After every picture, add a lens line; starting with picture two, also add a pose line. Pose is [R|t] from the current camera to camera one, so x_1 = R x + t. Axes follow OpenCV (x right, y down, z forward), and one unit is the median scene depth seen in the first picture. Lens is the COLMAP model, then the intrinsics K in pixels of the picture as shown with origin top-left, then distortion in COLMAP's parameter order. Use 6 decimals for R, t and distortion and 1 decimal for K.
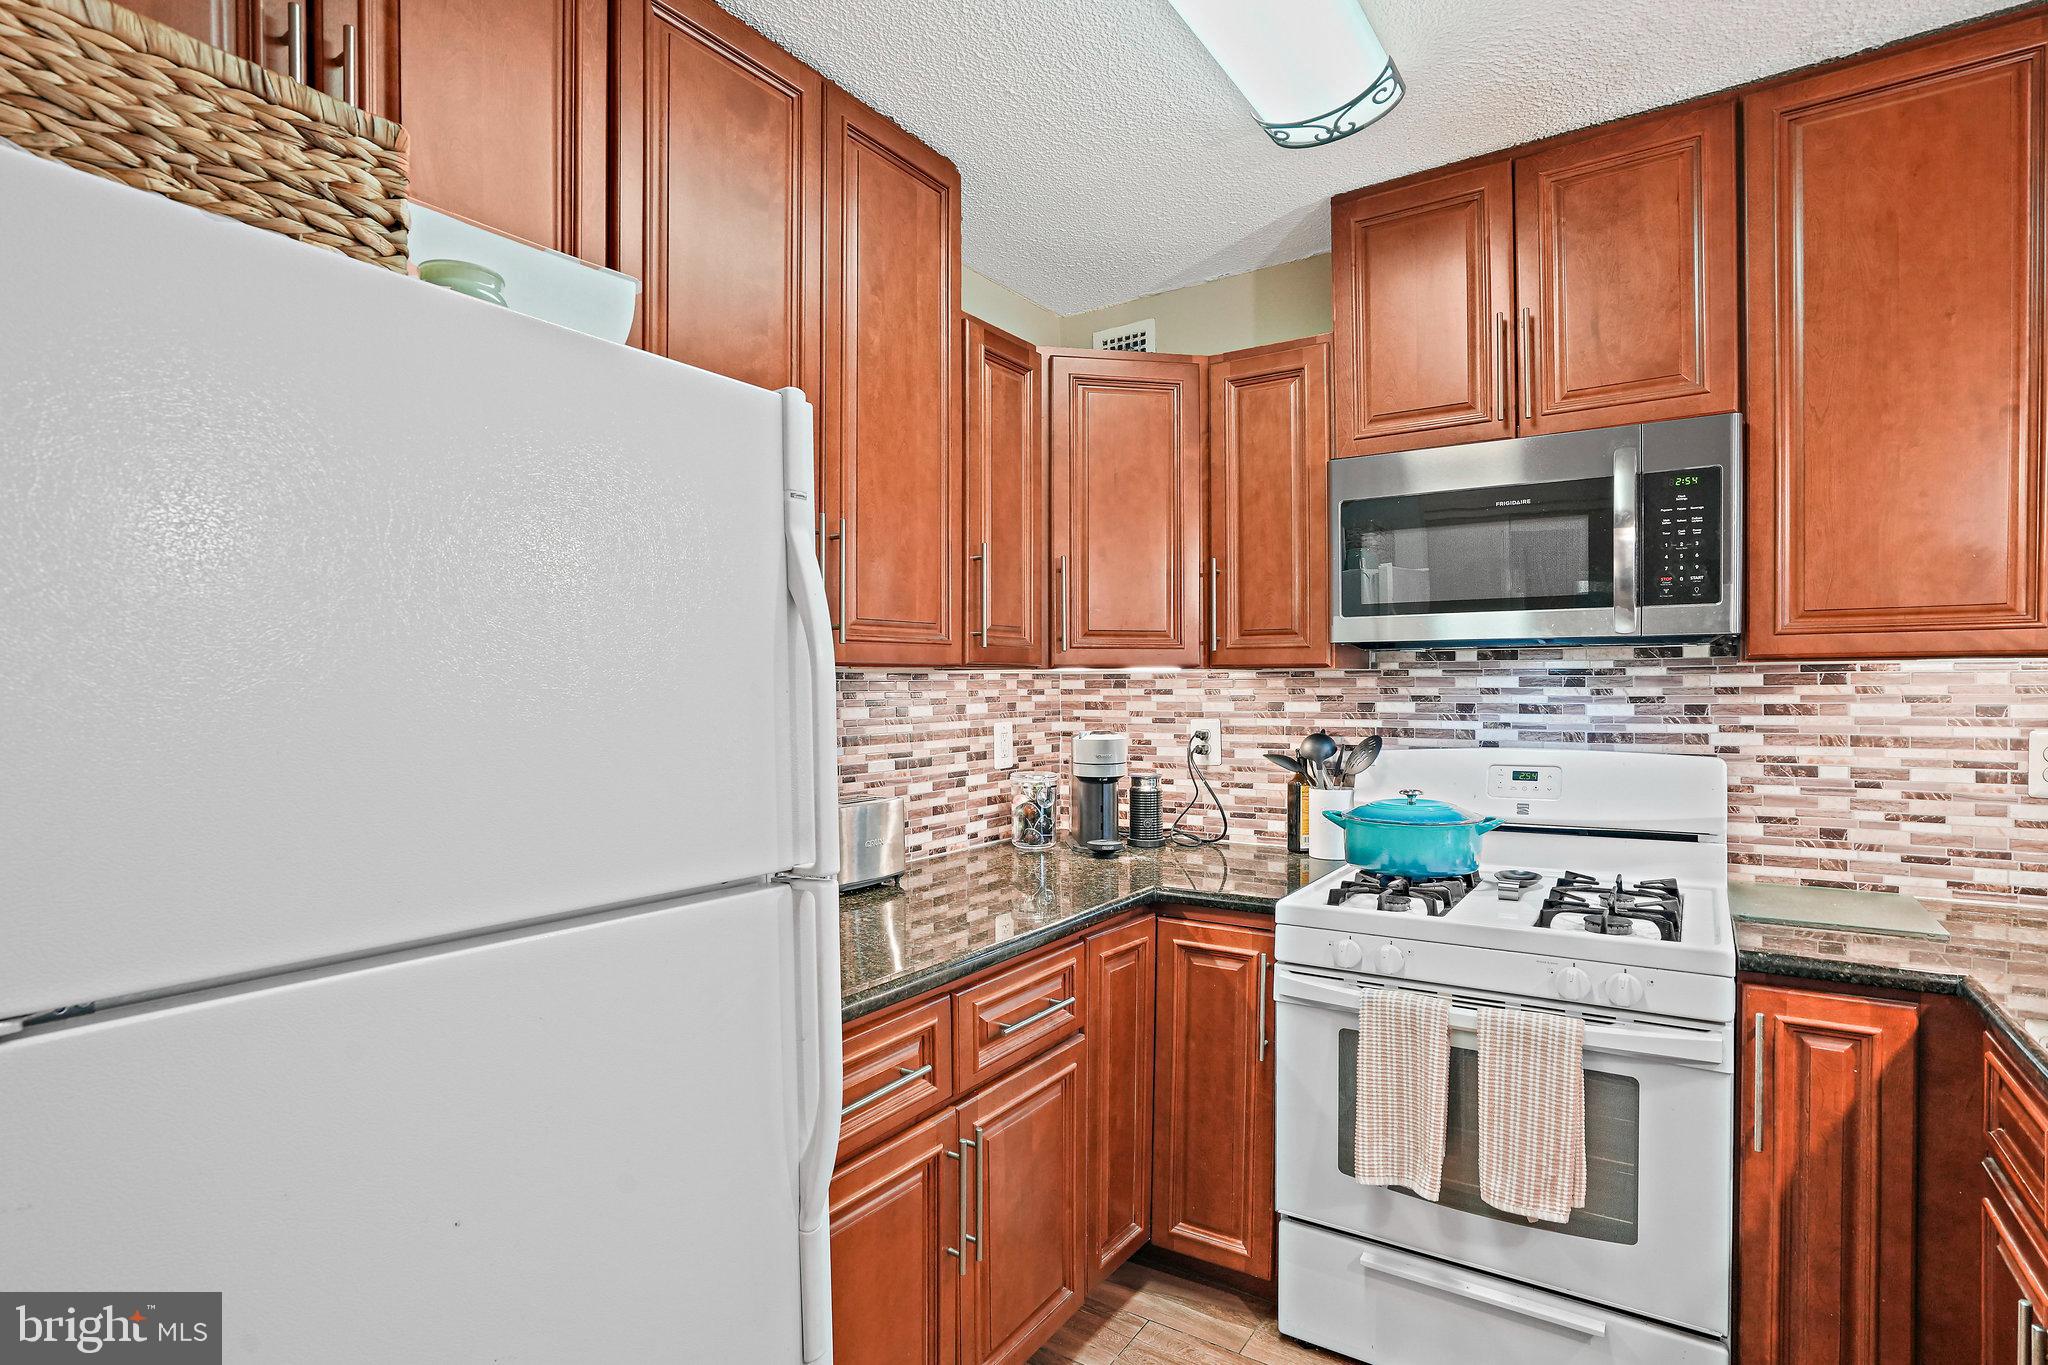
lens RADIAL K [[1010.0, 0, 999.3], [0, 1010.0, 699.3], [0, 0, 1]] dist [-0.043095, 0.015756]
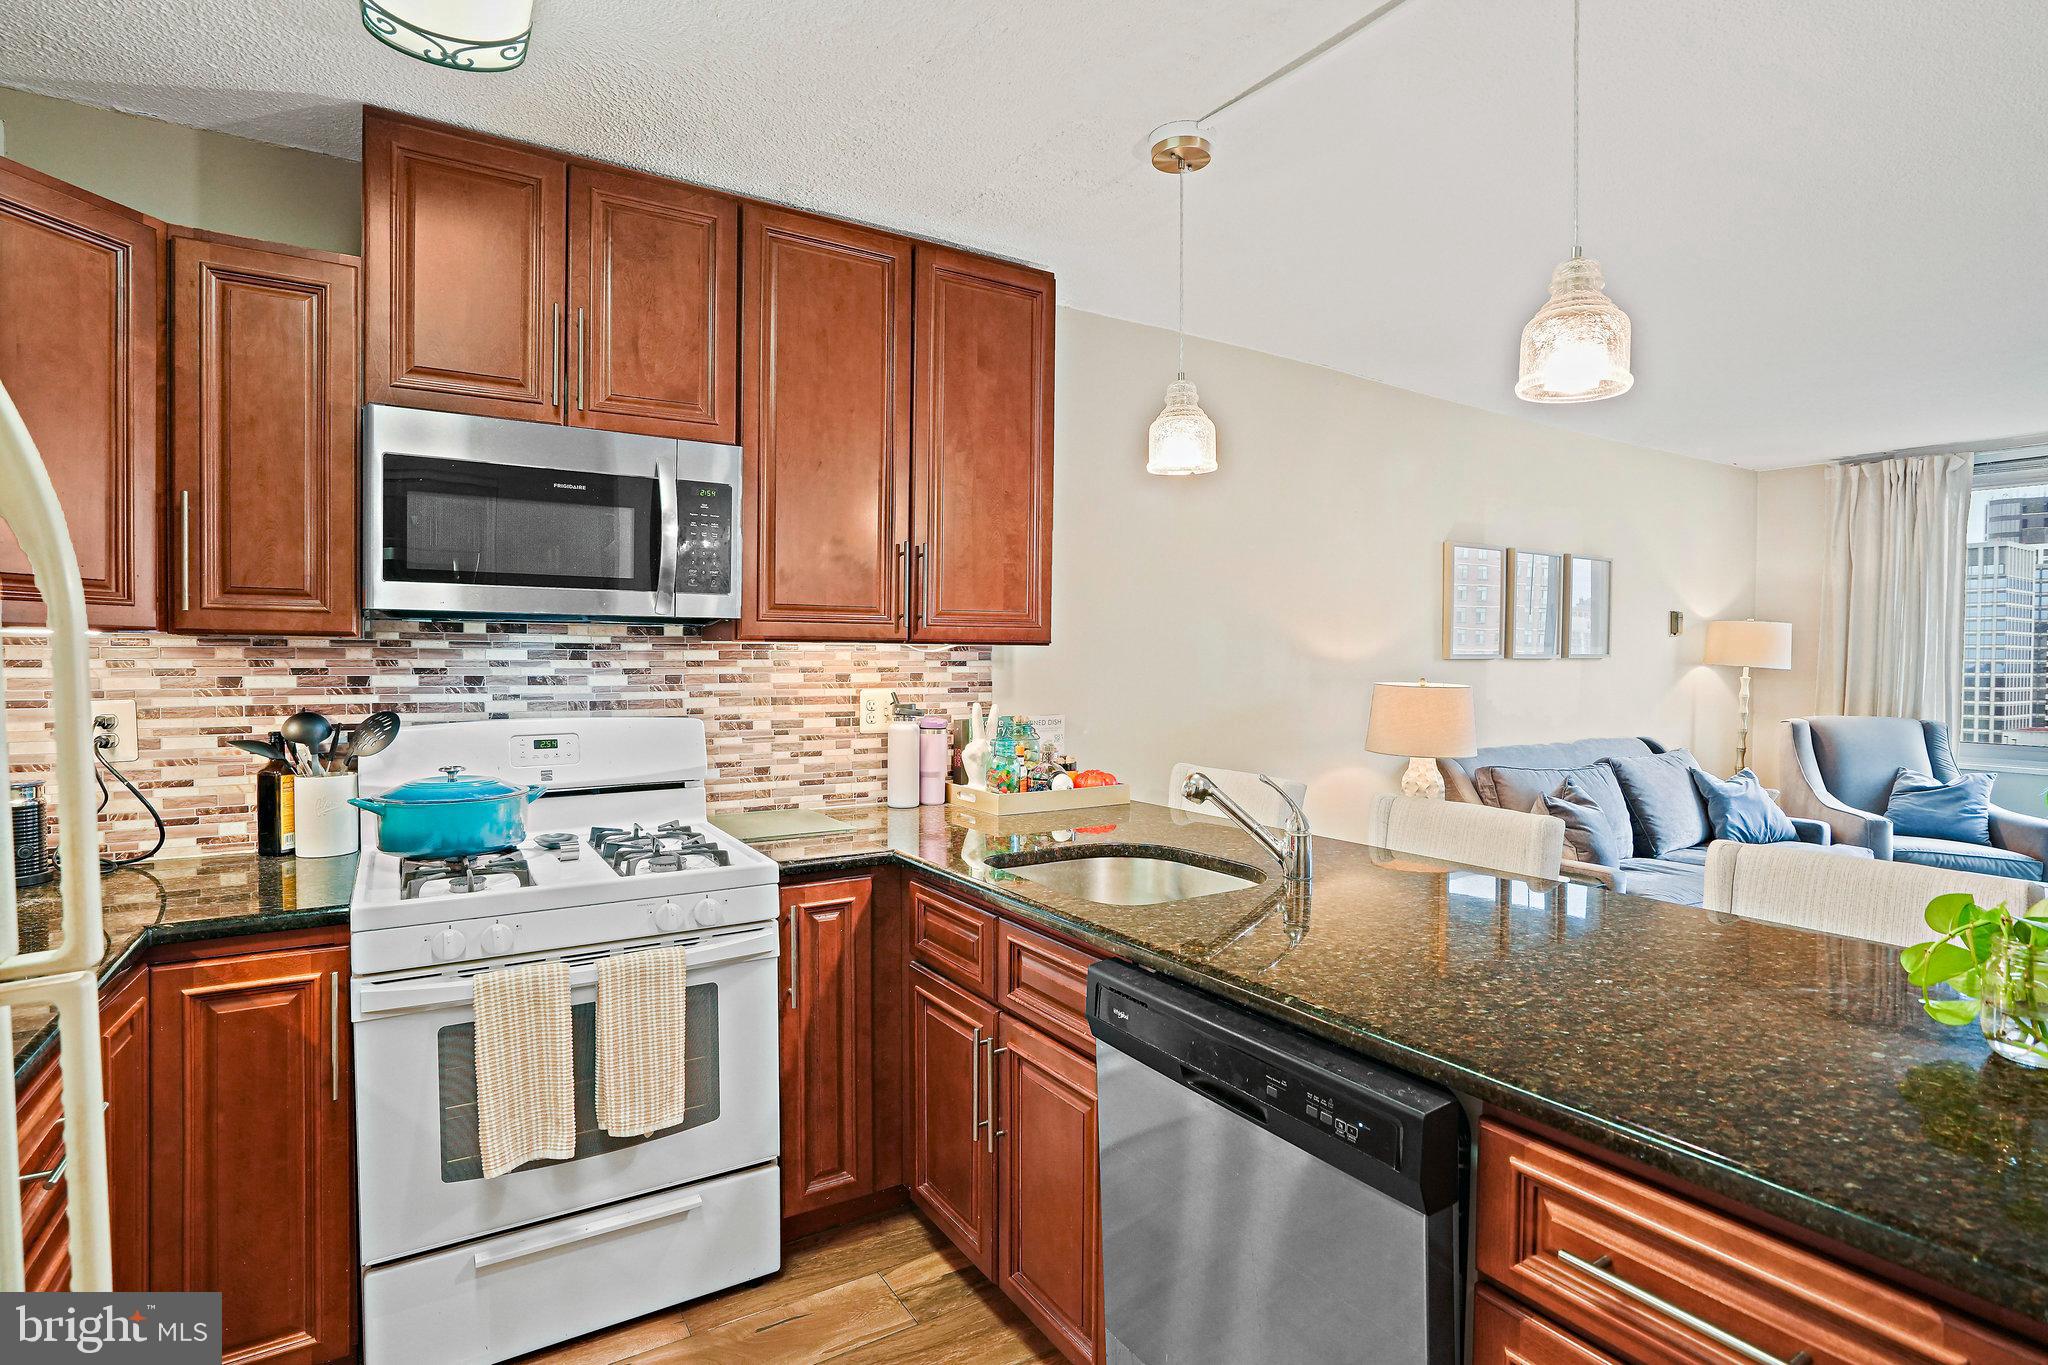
lens RADIAL K [[1010.0, 0, 999.6], [0, 1010.0, 674.0], [0, 0, 1]] dist [-0.043095, 0.015756]
pose [[0.401754, -0.006441, 0.915725, -0.281619], [0.004875, 0.999976, 0.004895, -0.000127], [-0.915735, 0.002498, 0.401776, 0.152363]]
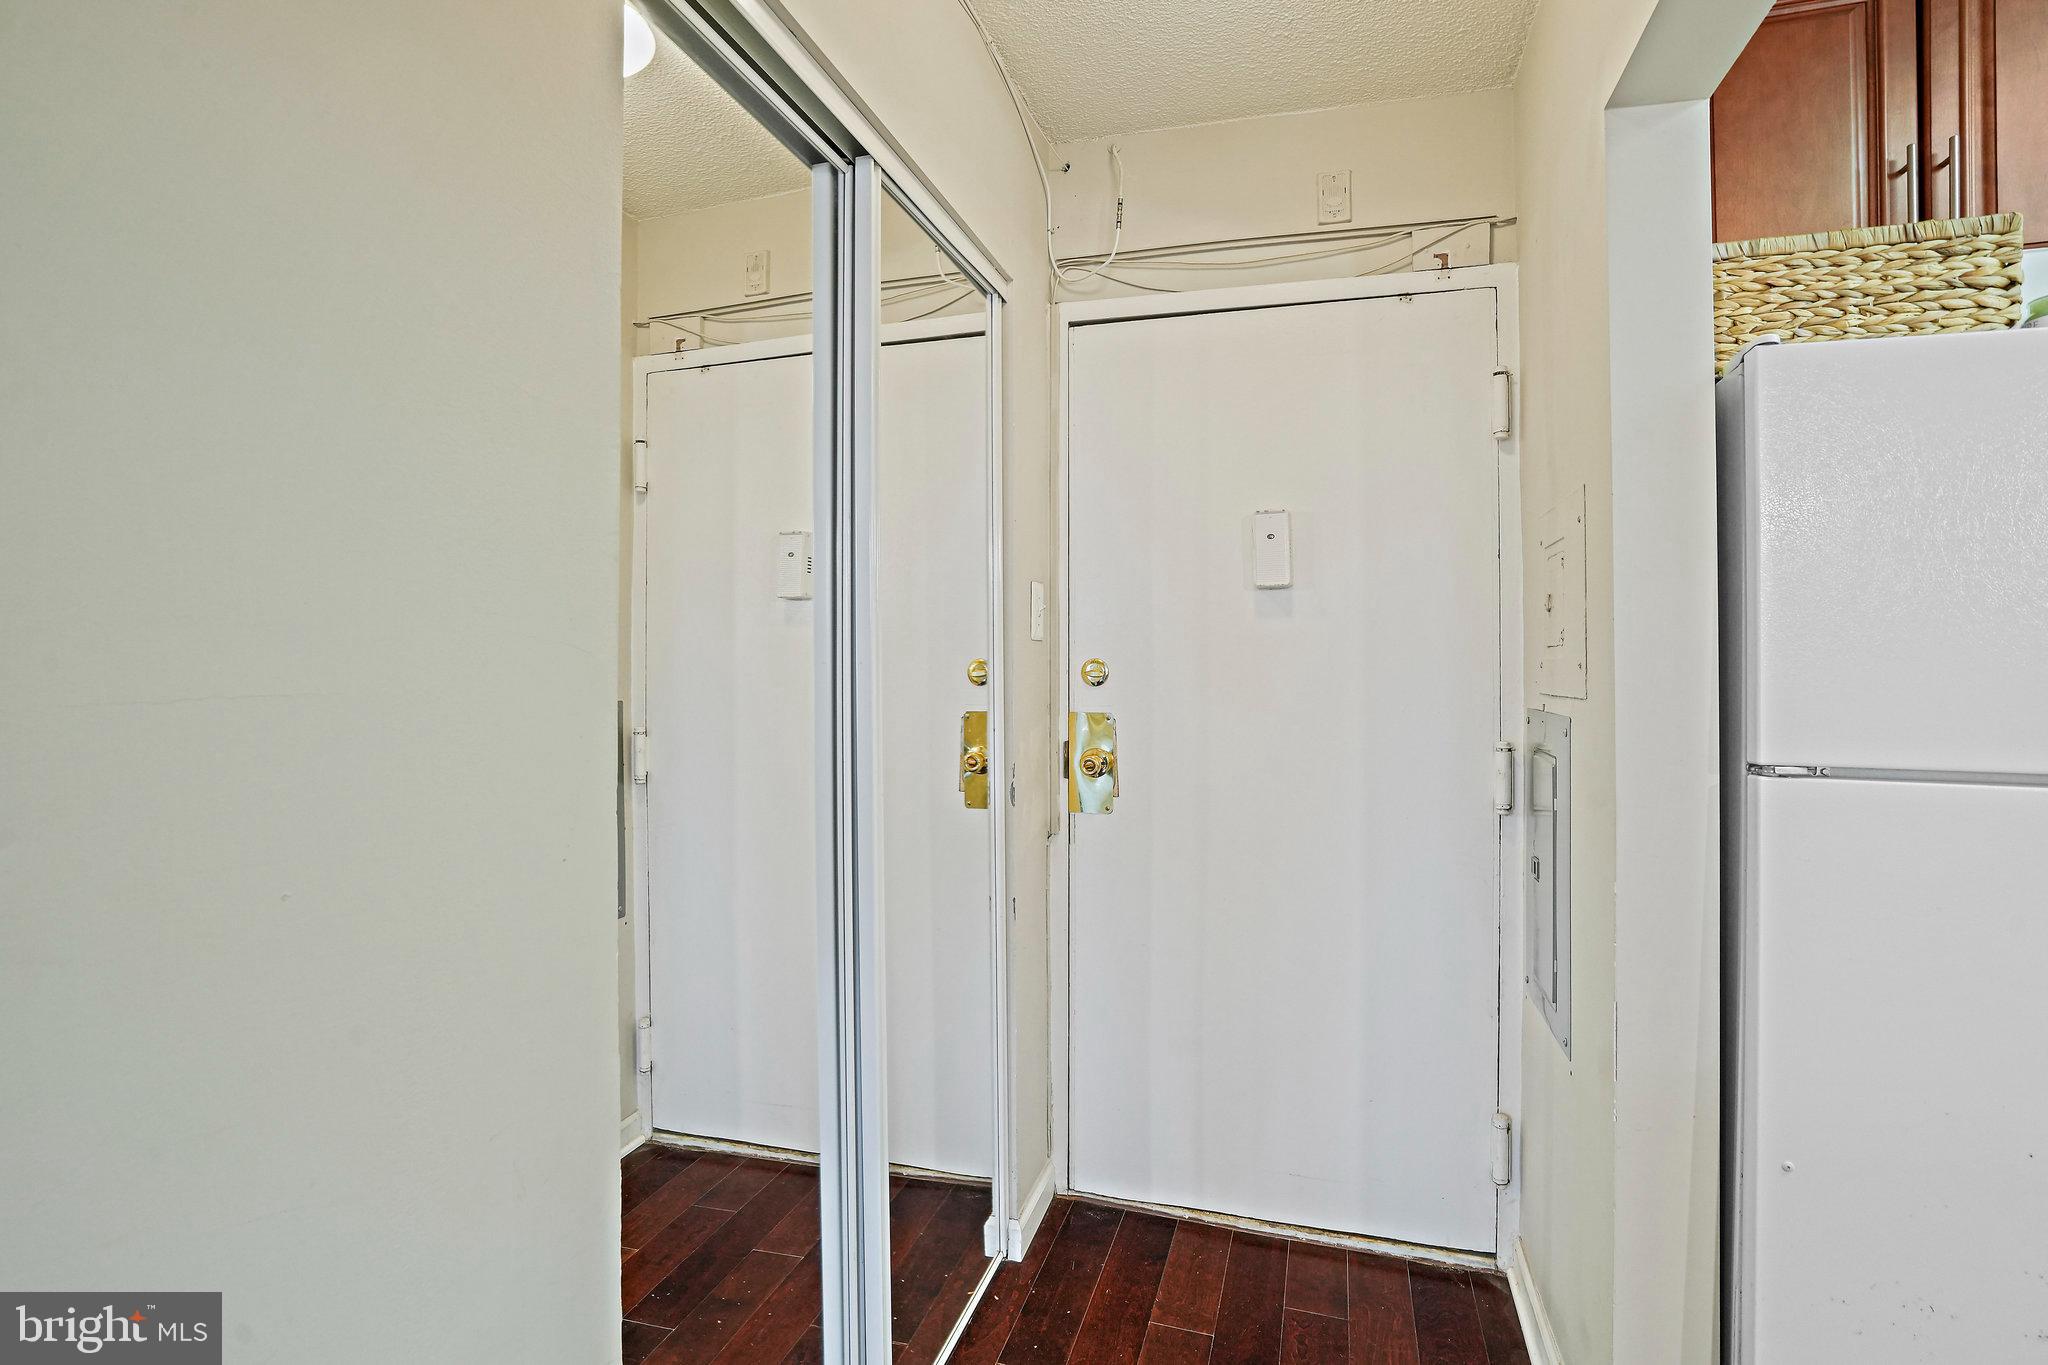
lens RADIAL K [[1010.0, 0, 1020.7], [0, 1010.0, 662.5], [0, 0, 1]] dist [-0.043095, 0.015756]
pose [[0.300842, 0.007031, -0.953648, 0.145223], [-0.014491, 0.999891, 0.002801, 0.037634], [0.953564, 0.012976, 0.300911, -0.363142]]
